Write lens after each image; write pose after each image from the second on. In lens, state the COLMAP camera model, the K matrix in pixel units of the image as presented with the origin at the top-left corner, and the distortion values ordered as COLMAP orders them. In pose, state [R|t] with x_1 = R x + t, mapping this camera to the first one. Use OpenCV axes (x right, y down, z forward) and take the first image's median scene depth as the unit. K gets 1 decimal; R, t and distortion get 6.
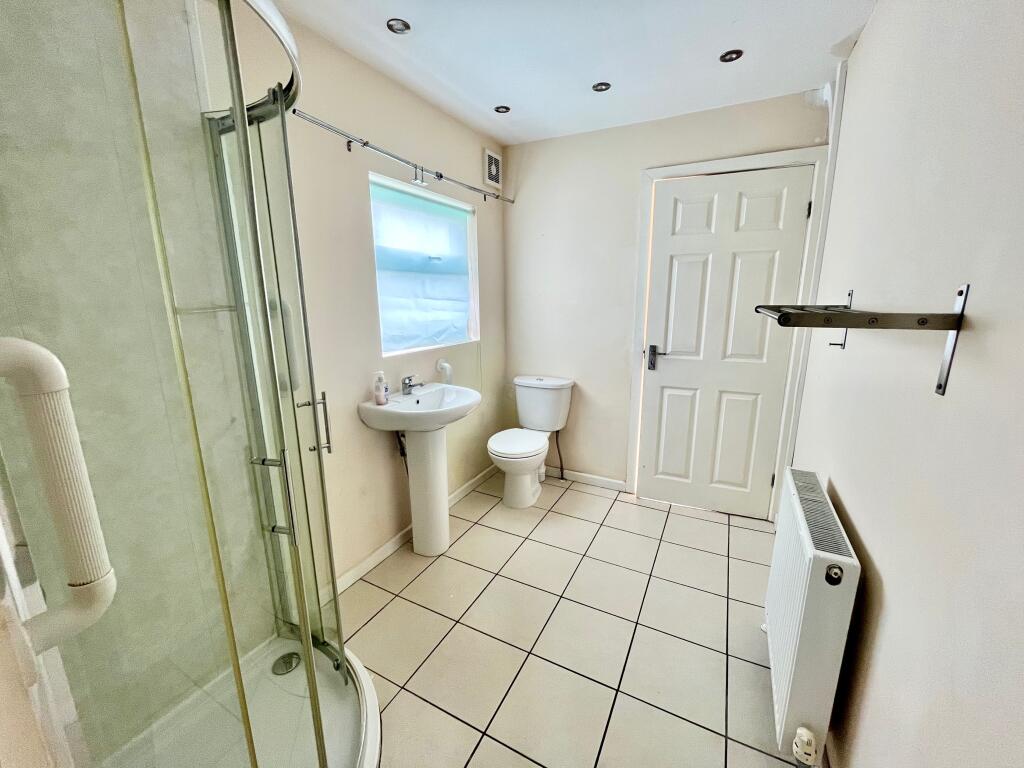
lens RADIAL K [[415.6, 0, 512.0], [0, 415.6, 384.0], [0, 0, 1]] dist [-0.001158, -0.000231]
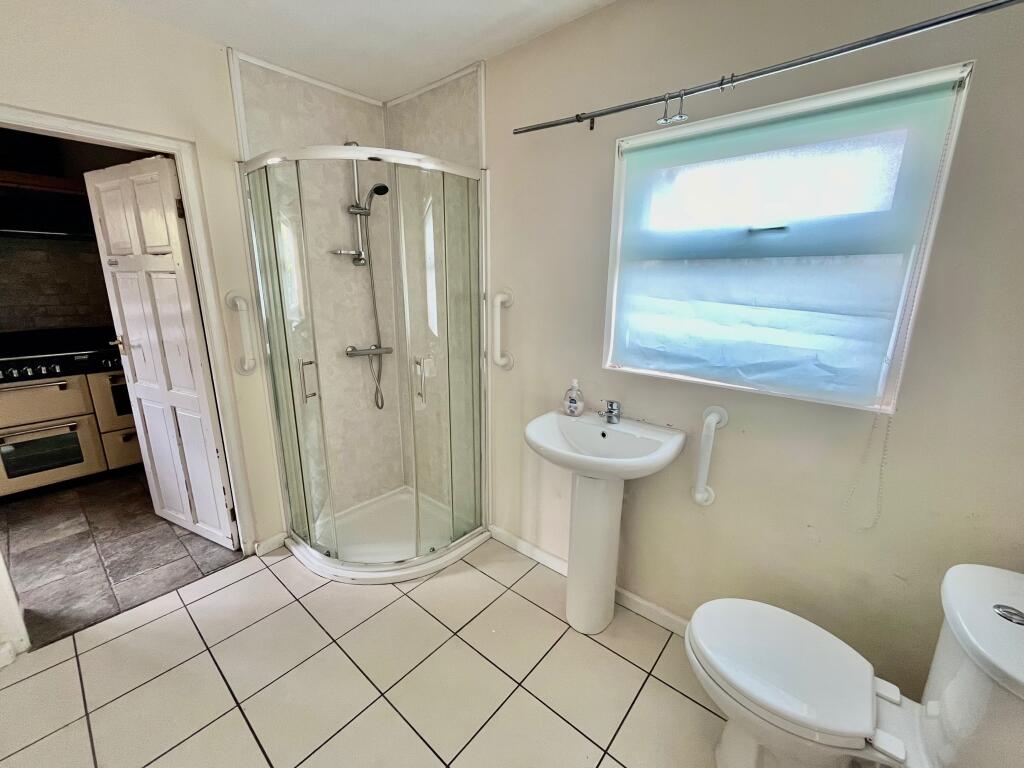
lens RADIAL K [[415.6, 0, 512.0], [0, 415.6, 384.0], [0, 0, 1]] dist [-0.001158, -0.000231]
pose [[-0.213110, 0.234481, -0.948474, 0.452815], [-0.216440, 0.935324, 0.279862, -0.197747], [0.952753, 0.264930, -0.148576, 0.828331]]
